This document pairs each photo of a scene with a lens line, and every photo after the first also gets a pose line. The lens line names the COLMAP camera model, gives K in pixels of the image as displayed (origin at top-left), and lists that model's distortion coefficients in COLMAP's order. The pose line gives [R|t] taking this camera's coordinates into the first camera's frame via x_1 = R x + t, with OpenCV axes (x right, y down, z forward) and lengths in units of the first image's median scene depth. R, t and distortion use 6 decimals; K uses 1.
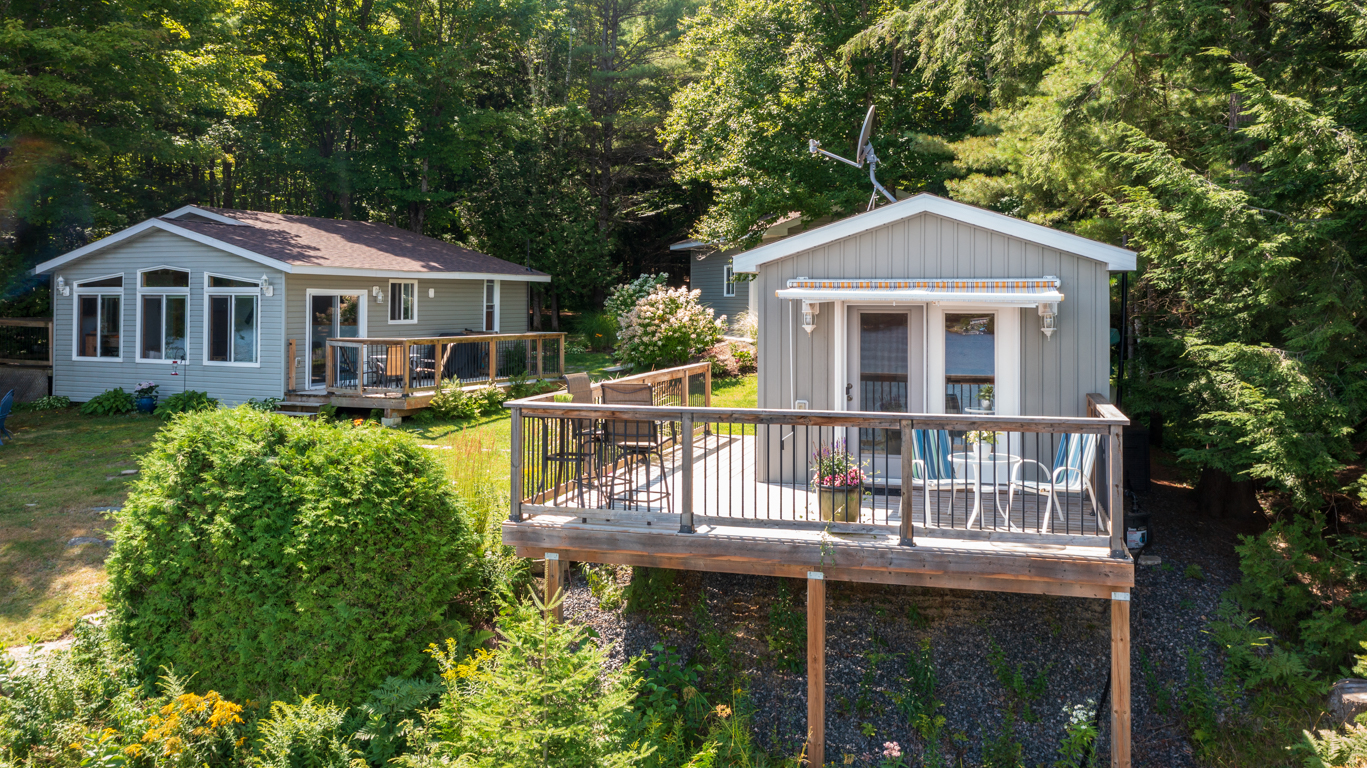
lens RADIAL K [[1130.3, 0, 684.2], [0, 1130.3, 291.0], [0, 0, 1]] dist [0.013380, 0.011327]
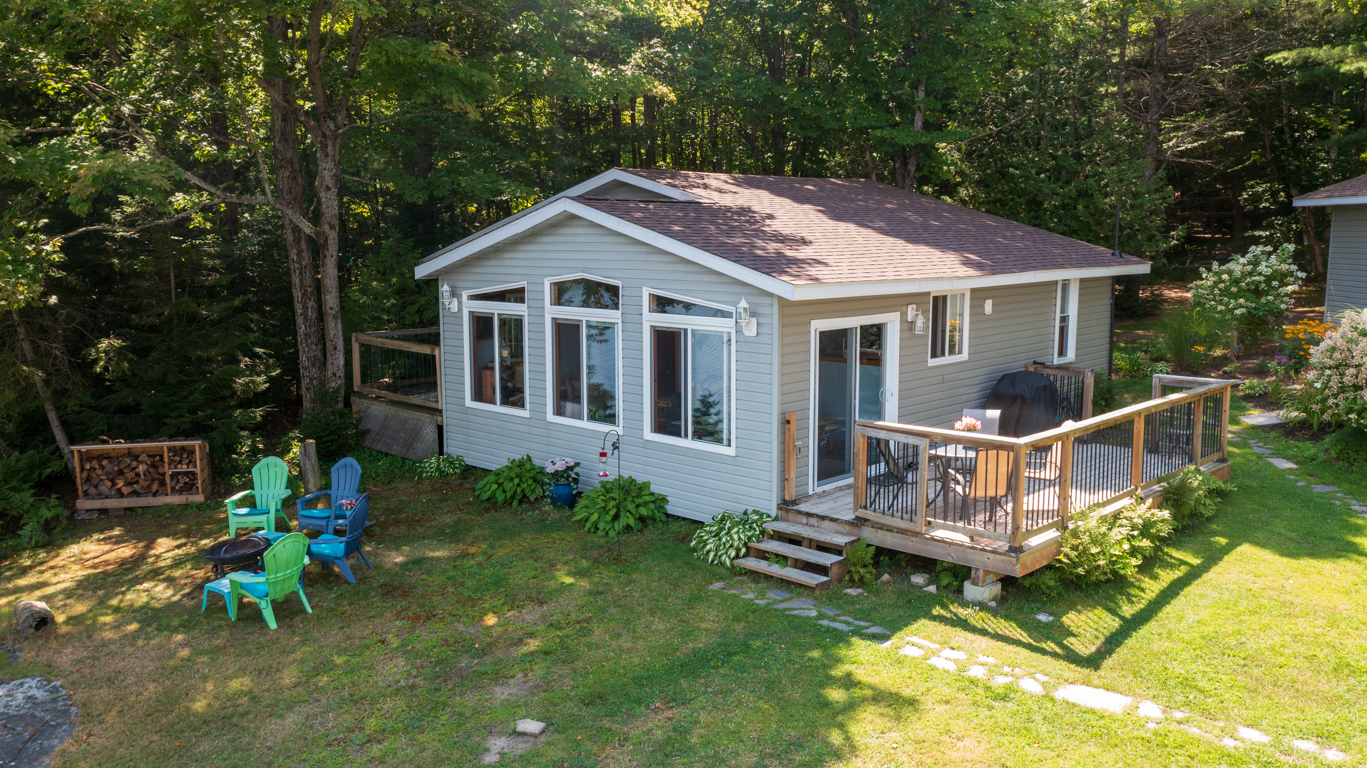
lens RADIAL K [[1111.3, 0, 683.5], [0, 1111.3, 384.0], [0, 0, 1]] dist [-0.004482, -0.000434]
pose [[0.942477, 0.036315, -0.332294, -0.196687], [0.012685, 0.989480, 0.144115, -0.049116], [0.334031, -0.140040, 0.932101, 0.431161]]
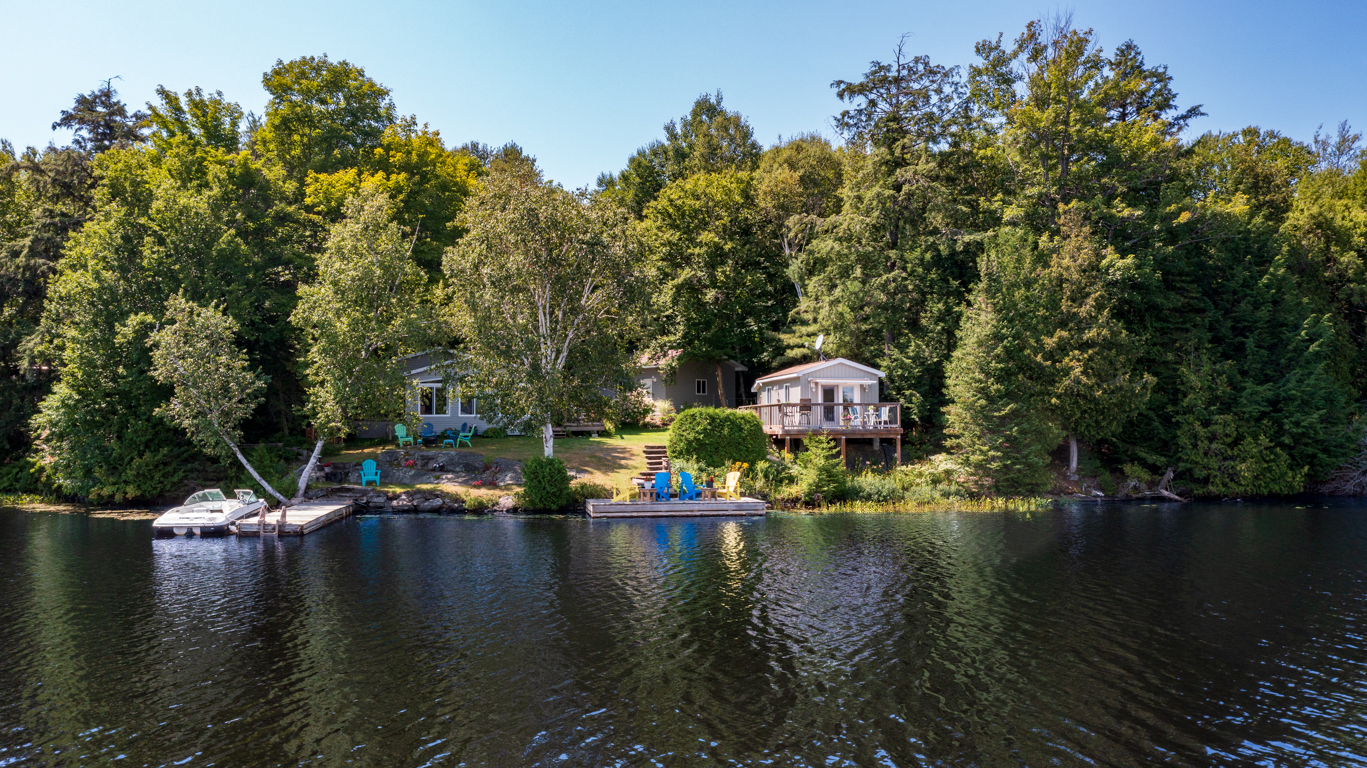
lens RADIAL K [[1111.3, 0, 683.5], [0, 1111.3, 384.0], [0, 0, 1]] dist [-0.004482, -0.000434]
pose [[0.886669, 0.014392, 0.462182, -1.103802], [0.002328, 0.999364, -0.035586, 0.078253], [-0.462400, 0.032629, 0.886071, -1.191342]]
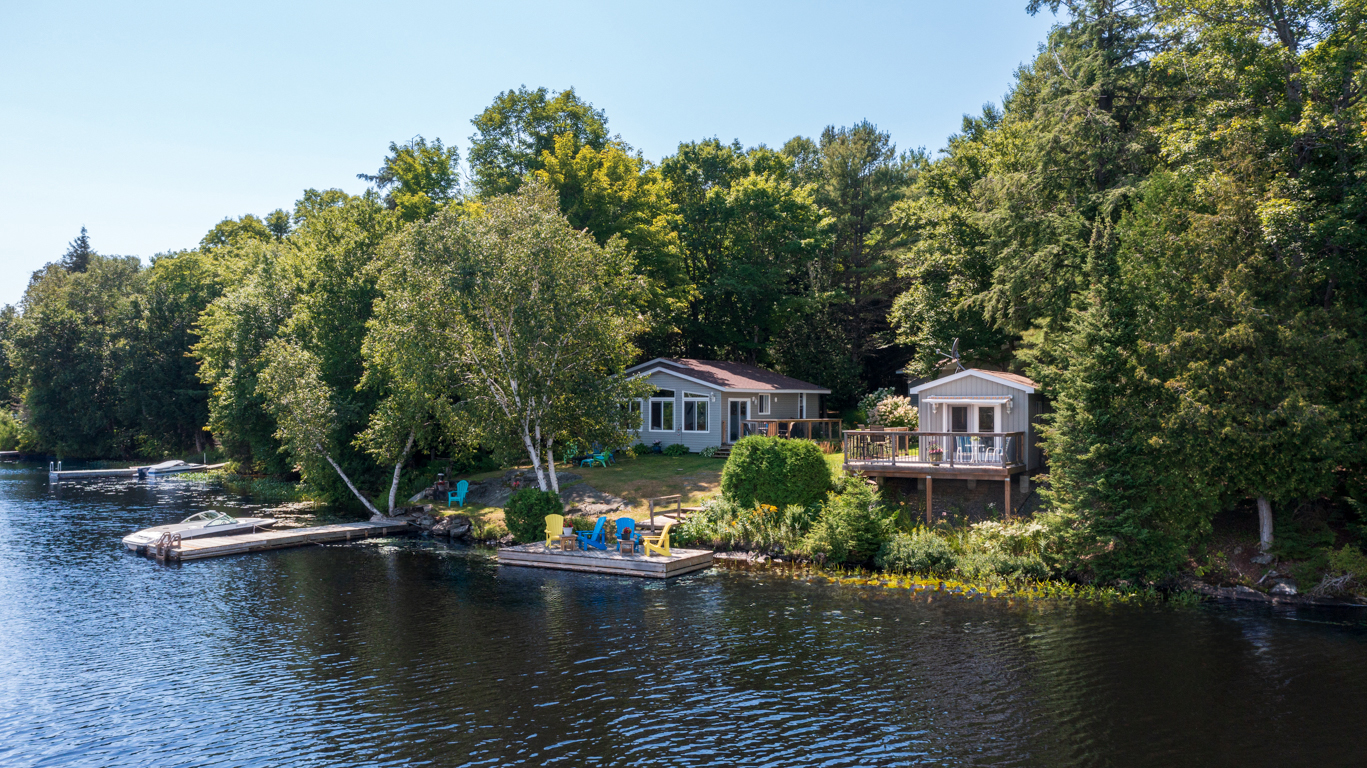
lens RADIAL K [[1111.3, 0, 683.5], [0, 1111.3, 384.0], [0, 0, 1]] dist [-0.004482, -0.000434]
pose [[0.977894, -0.006155, -0.209012, 0.038065], [0.004217, 0.999944, -0.009719, -0.008603], [0.209060, 0.008623, 0.977865, -1.113421]]
